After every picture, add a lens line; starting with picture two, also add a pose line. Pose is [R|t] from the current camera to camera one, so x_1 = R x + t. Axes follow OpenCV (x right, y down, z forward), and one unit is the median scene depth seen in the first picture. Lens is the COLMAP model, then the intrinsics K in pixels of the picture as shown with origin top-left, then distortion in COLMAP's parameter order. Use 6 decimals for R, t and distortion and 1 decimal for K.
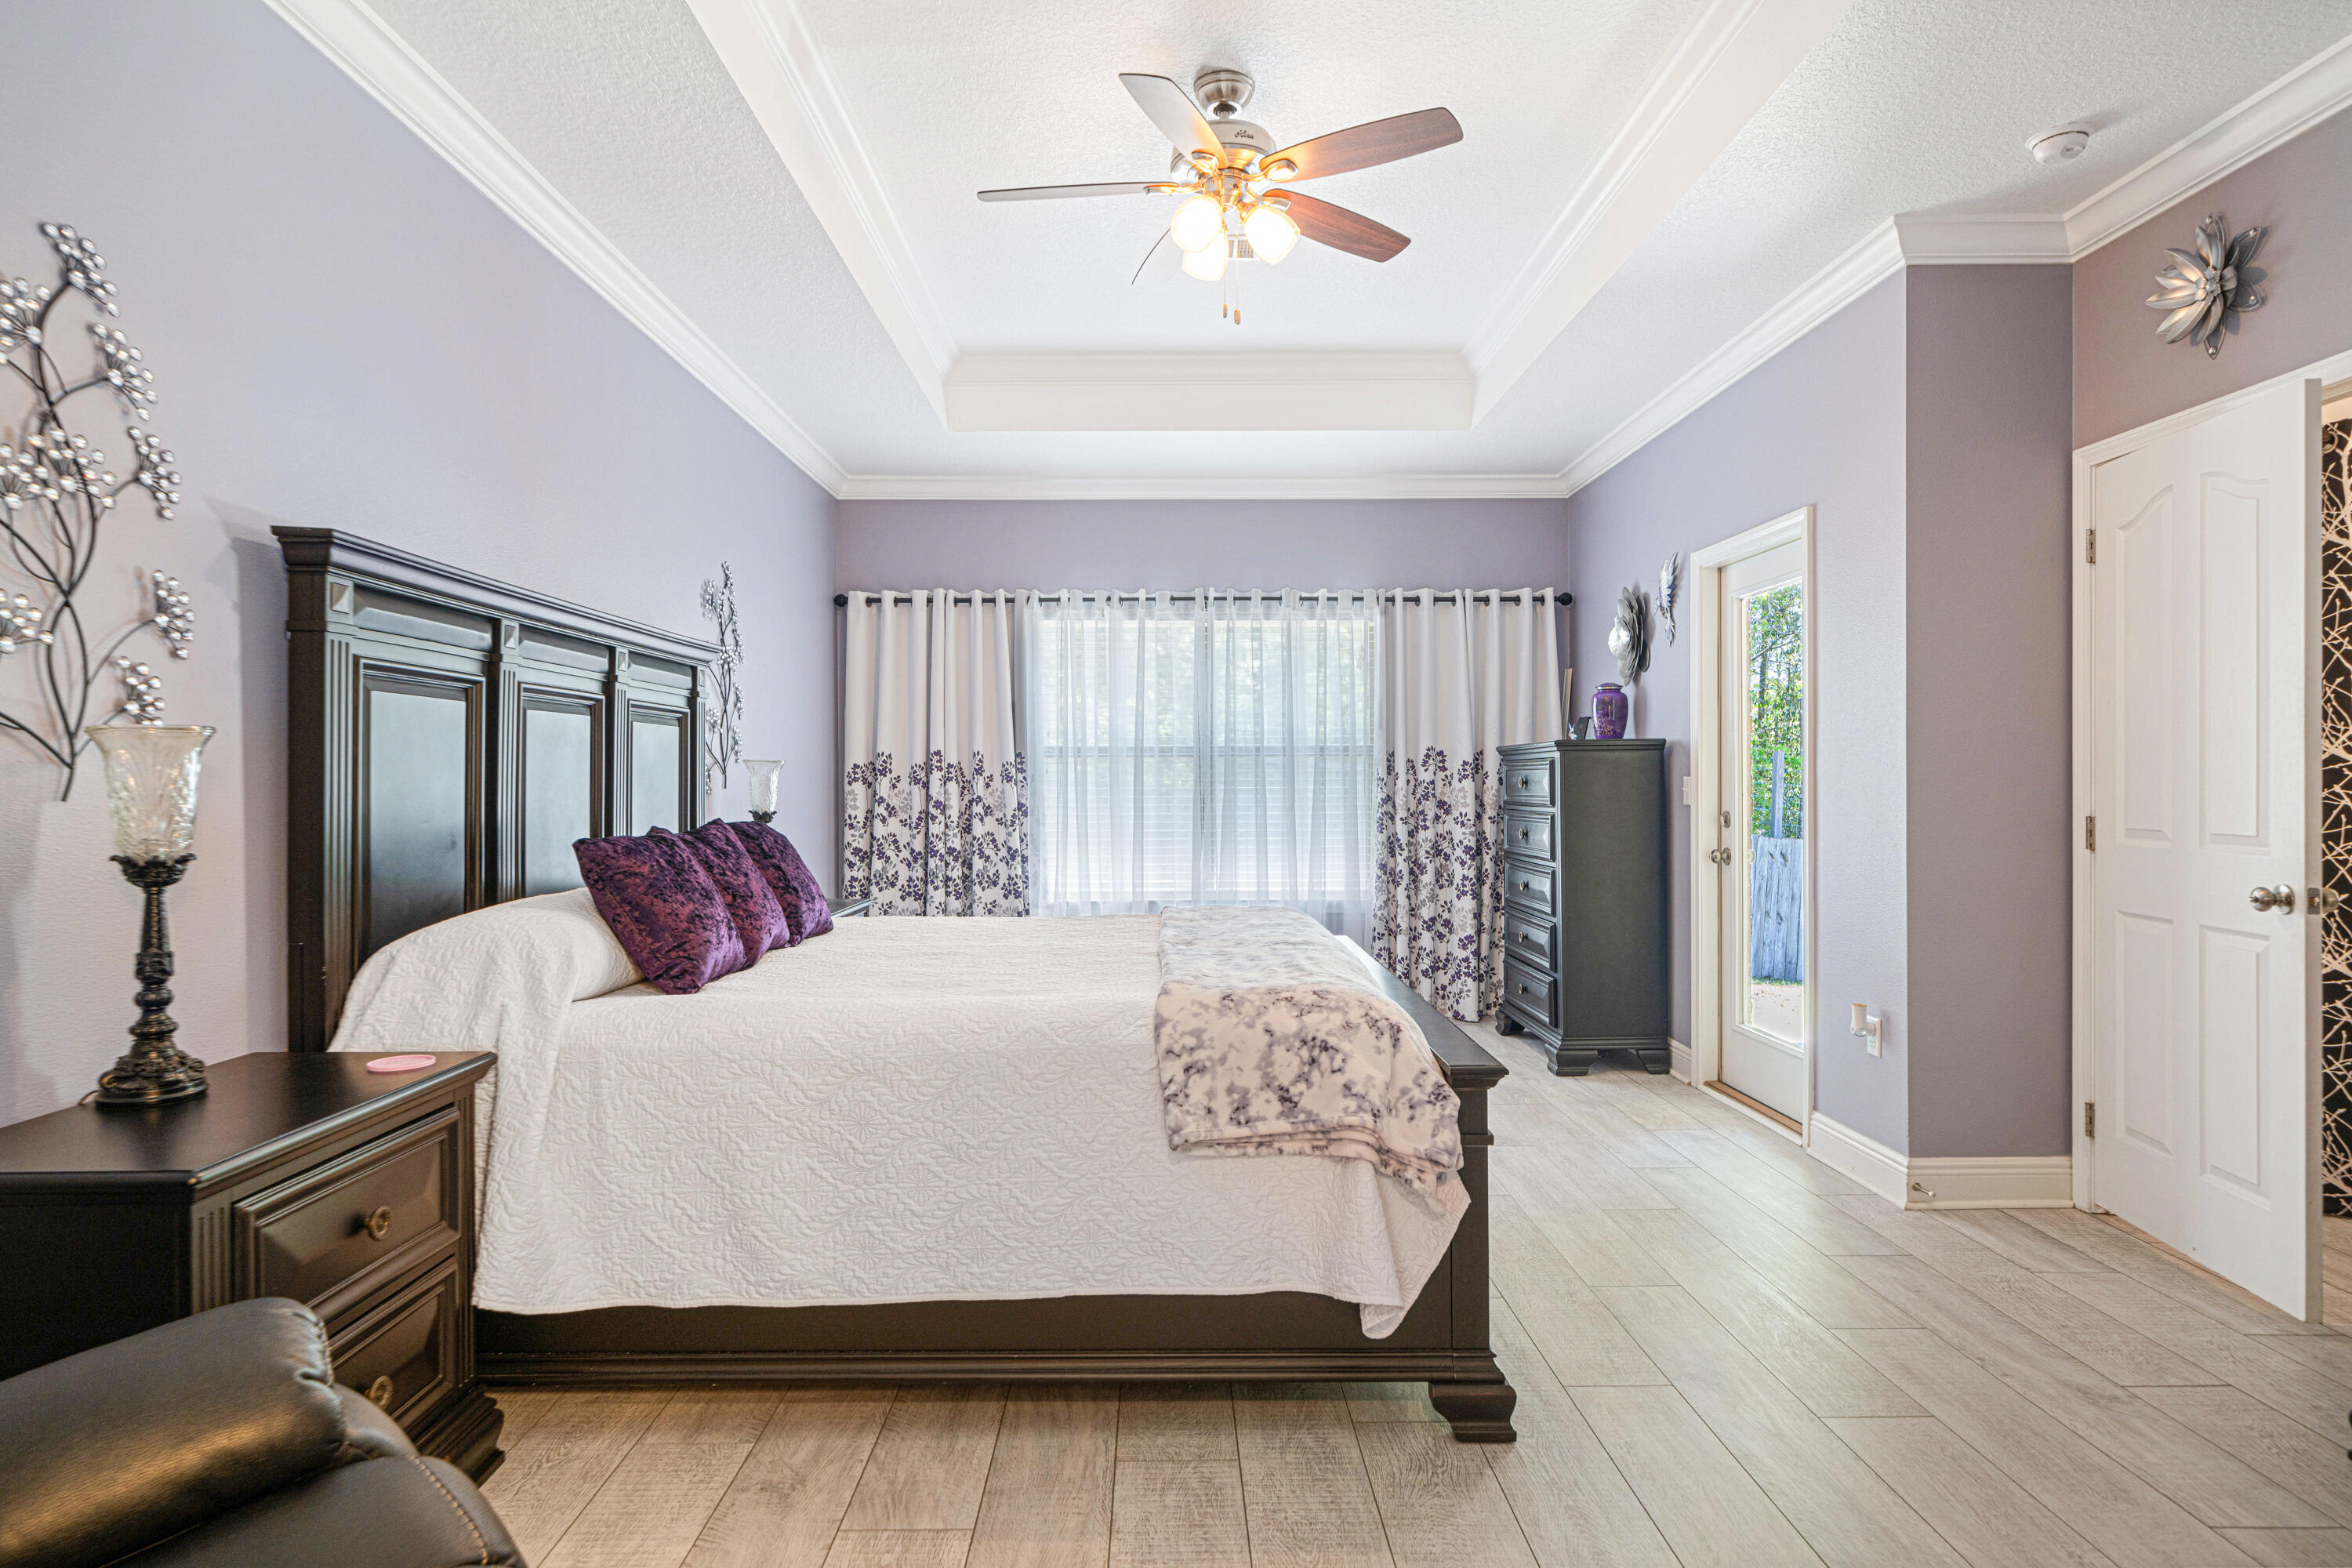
lens RADIAL K [[1312.3, 0, 1178.2], [0, 1312.3, 783.9], [0, 0, 1]] dist [-0.002821, 0.003042]
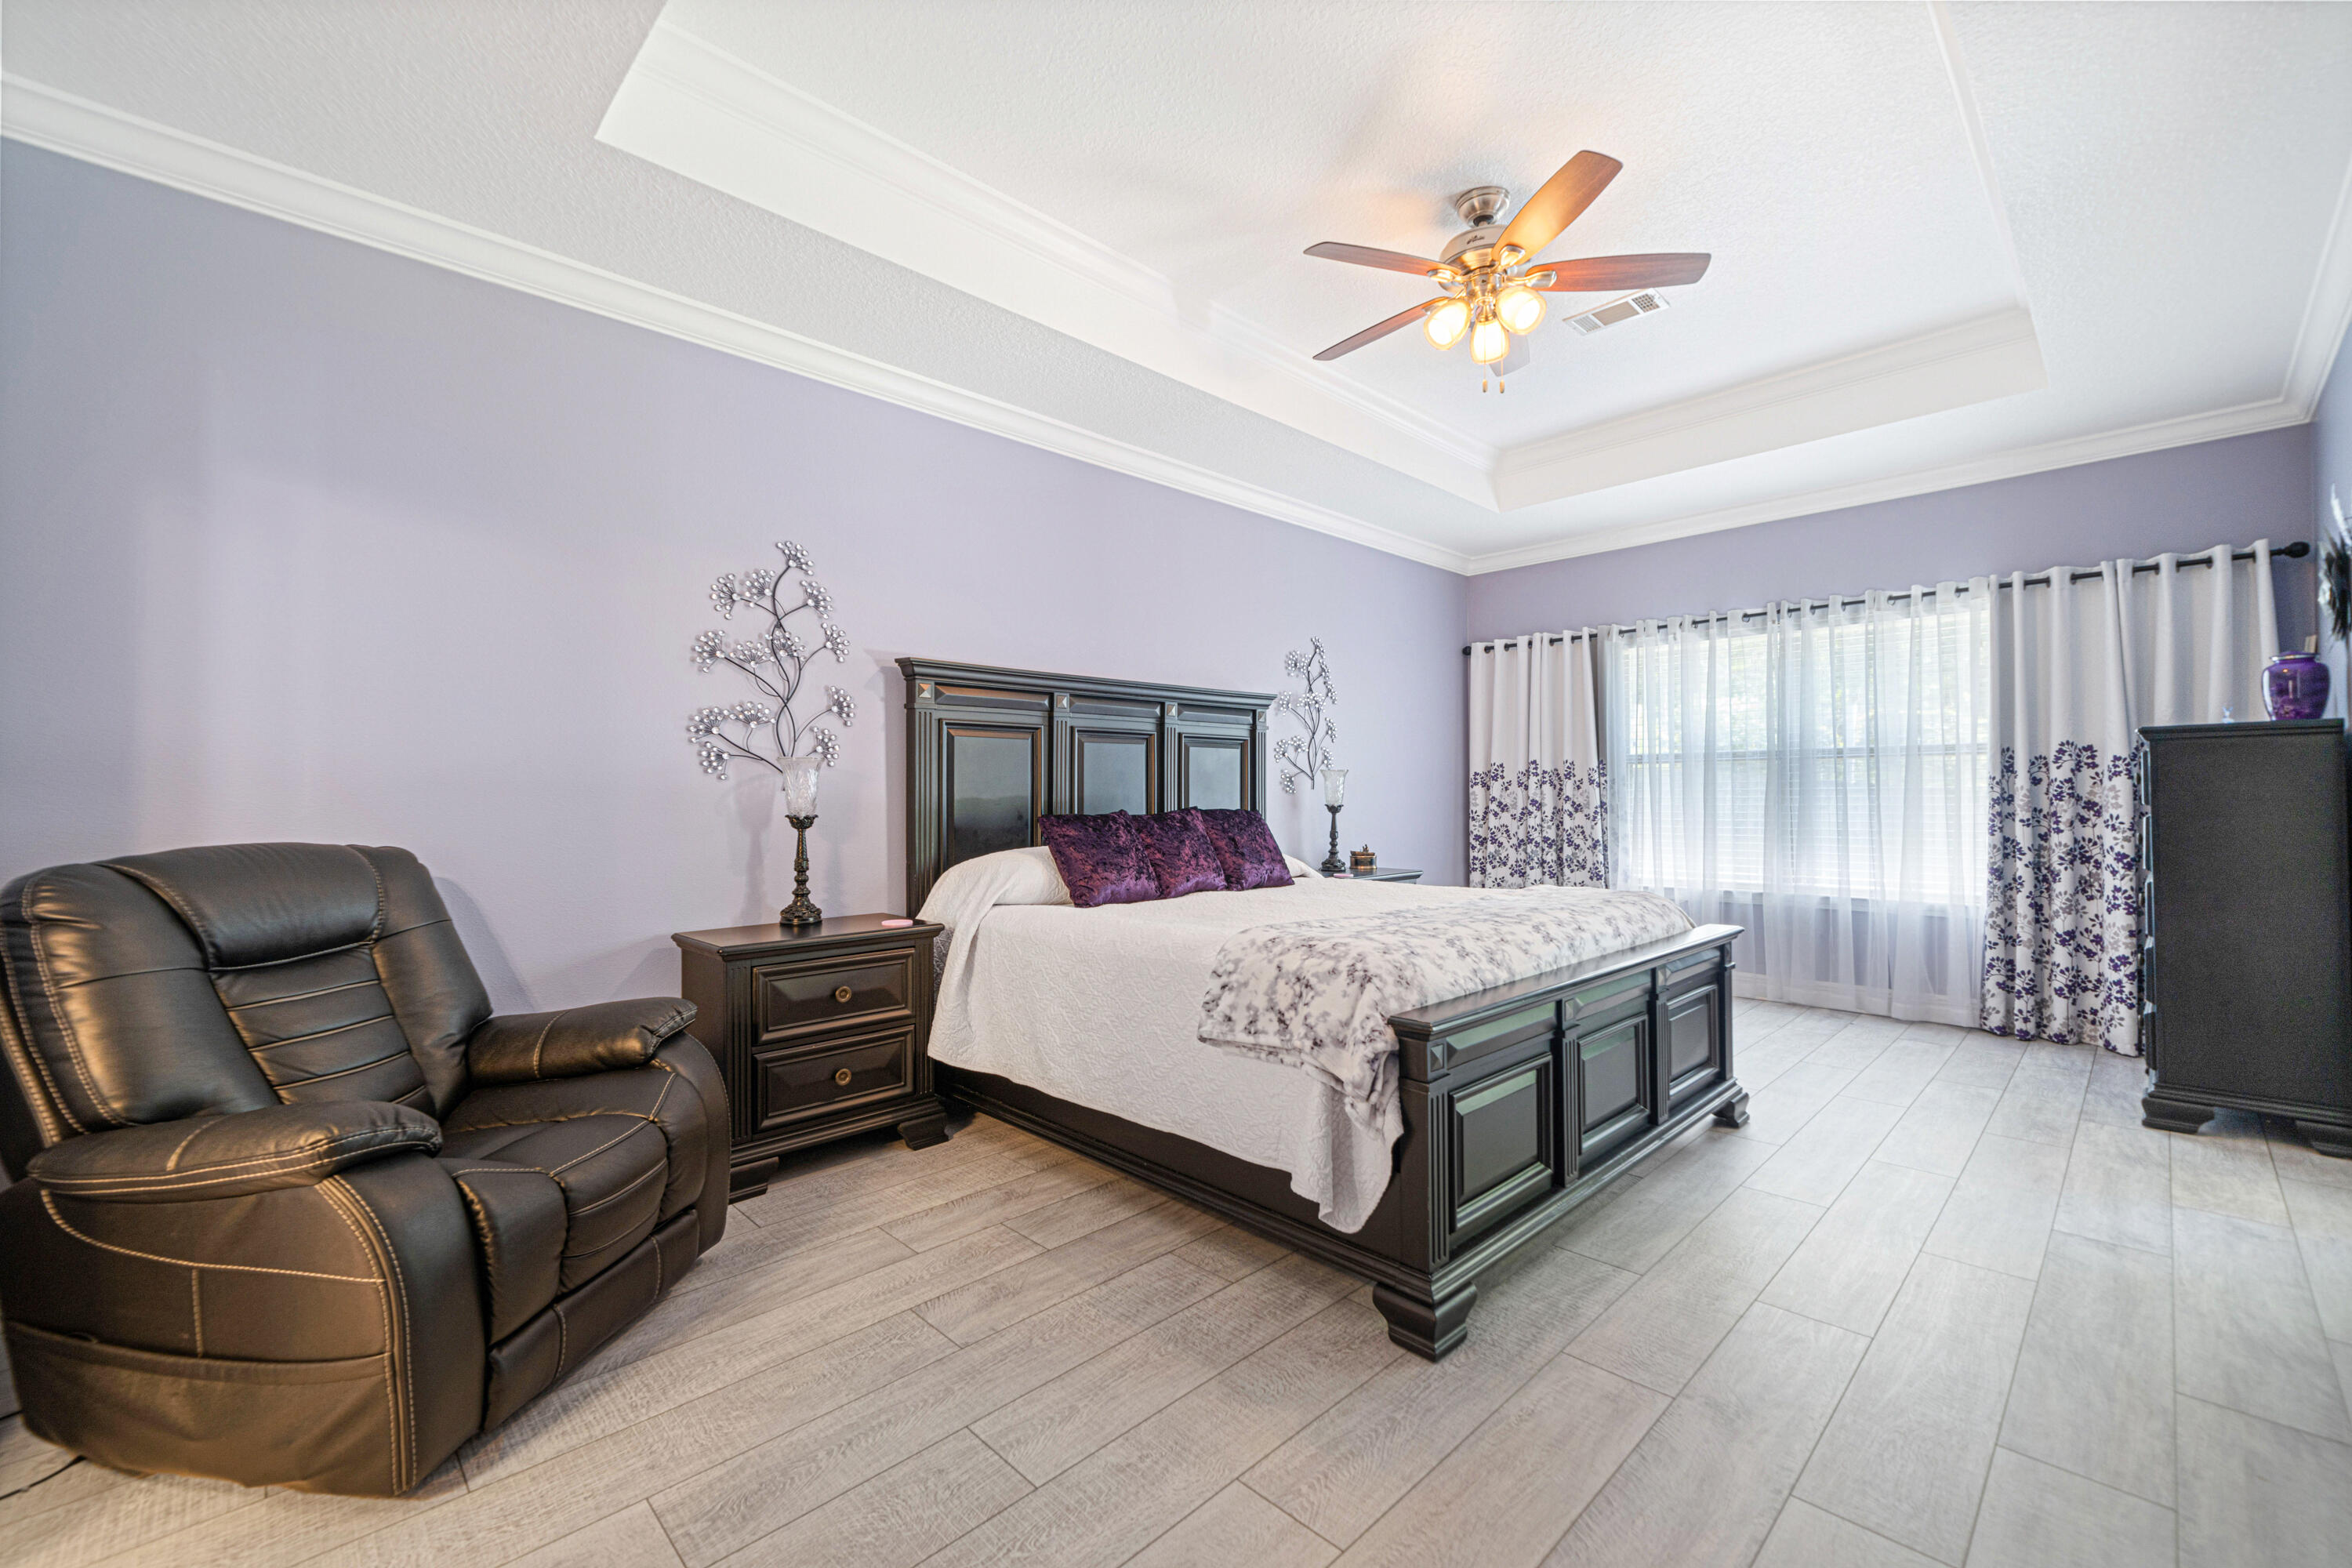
lens RADIAL K [[969.9, 0, 1174.3], [0, 969.9, 786.7], [0, 0, 1]] dist [-0.000975, -0.000279]
pose [[0.686066, -0.007717, -0.727499, 0.261271], [0.003045, 0.999965, -0.007736, 0.006308], [0.727533, 0.003092, 0.686066, 0.099653]]
